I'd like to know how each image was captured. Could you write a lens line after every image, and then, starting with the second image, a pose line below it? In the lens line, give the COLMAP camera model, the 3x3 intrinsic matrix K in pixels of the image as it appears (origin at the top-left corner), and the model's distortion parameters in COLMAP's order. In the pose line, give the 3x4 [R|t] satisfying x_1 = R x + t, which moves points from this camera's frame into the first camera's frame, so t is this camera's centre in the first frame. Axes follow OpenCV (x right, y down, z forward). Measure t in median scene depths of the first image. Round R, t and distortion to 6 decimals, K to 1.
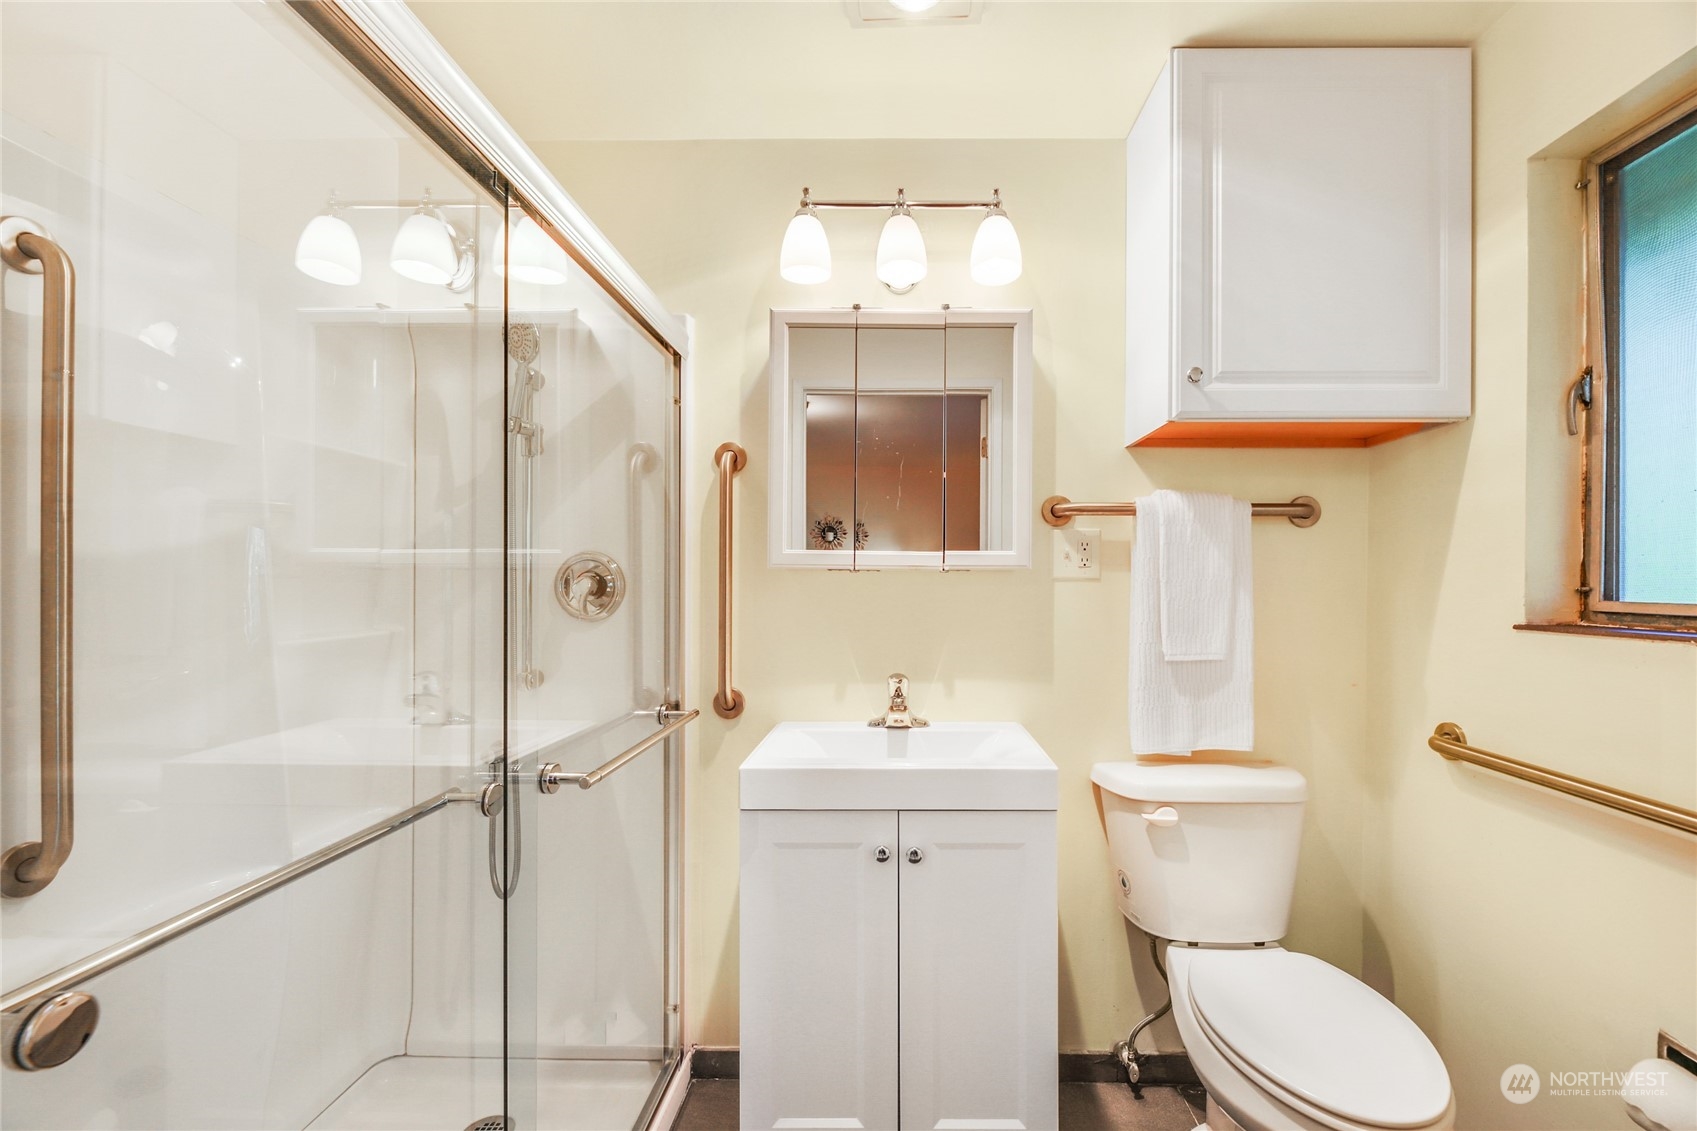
lens RADIAL K [[684.1, 0, 855.0], [0, 684.1, 563.2], [0, 0, 1]] dist [0.000612, -0.000523]
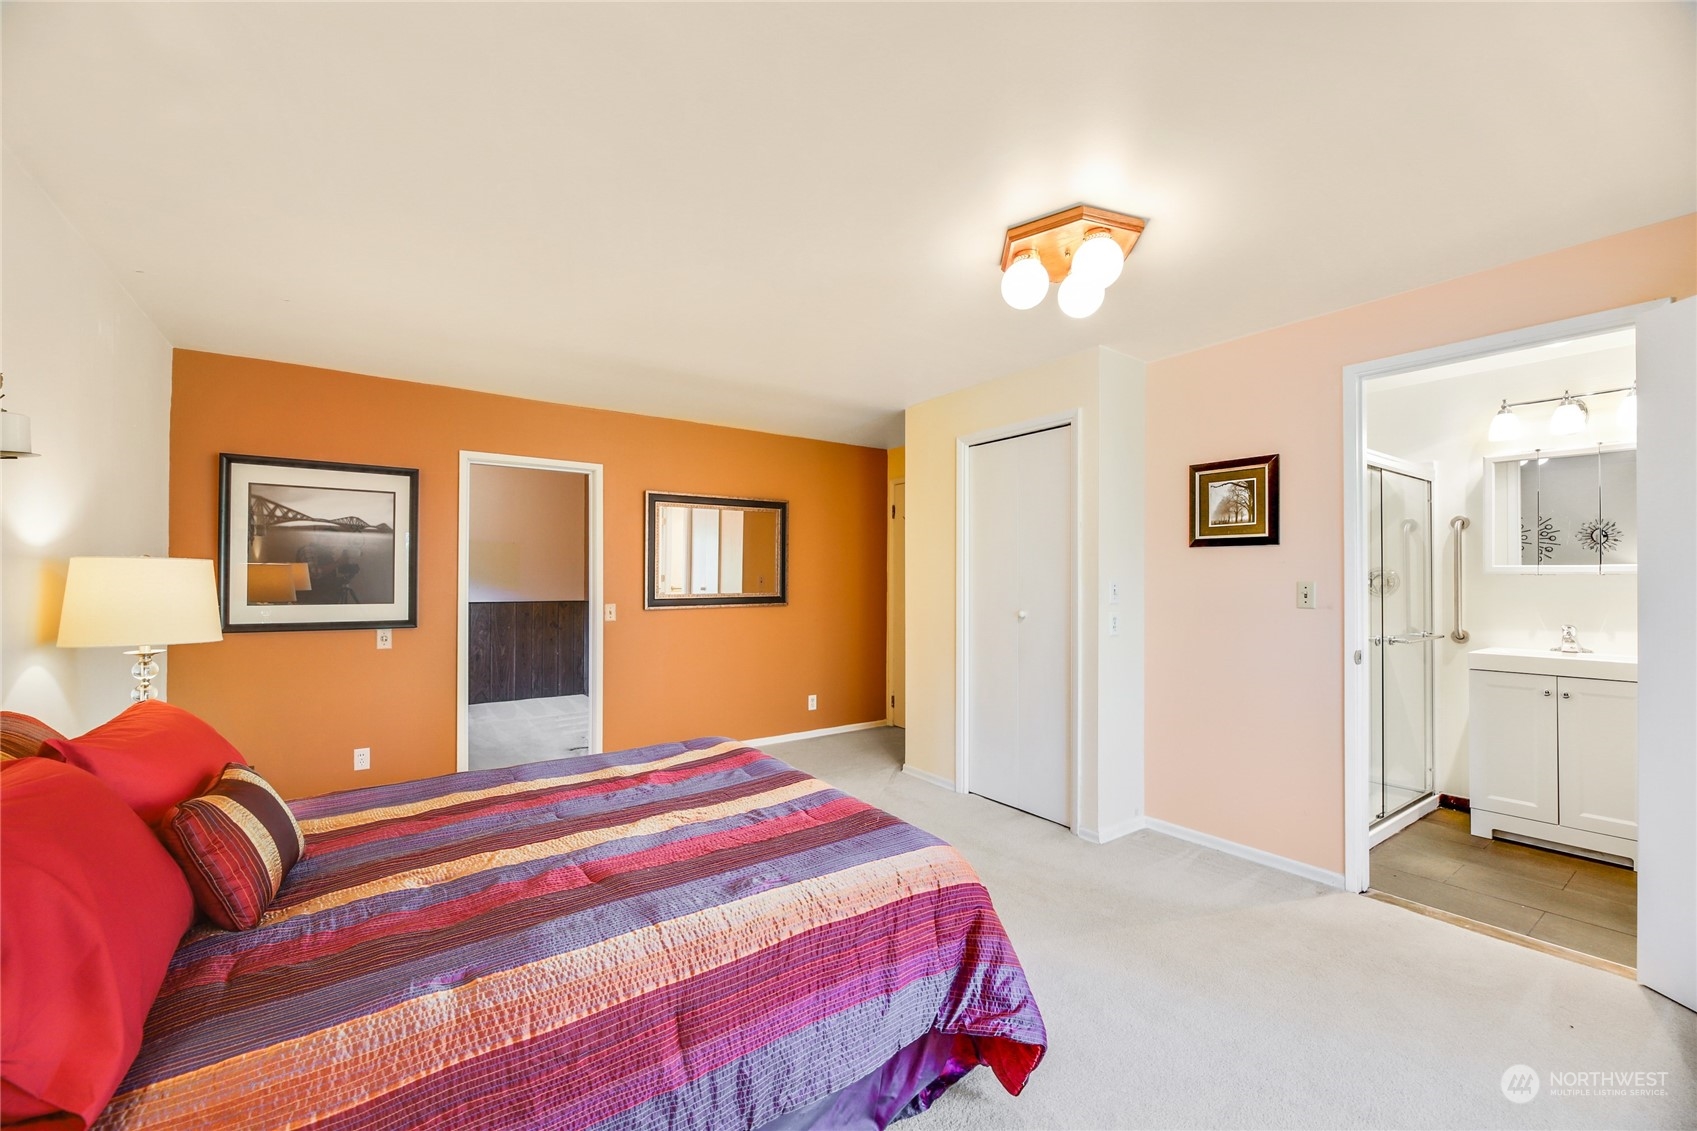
lens RADIAL K [[684.1, 0, 846.9], [0, 684.1, 566.4], [0, 0, 1]] dist [0.000612, -0.000523]
pose [[0.618940, -0.009767, -0.785377, 0.326570], [-0.000118, 0.999922, -0.012528, 0.012235], [0.785438, 0.007847, 0.618891, -1.923647]]
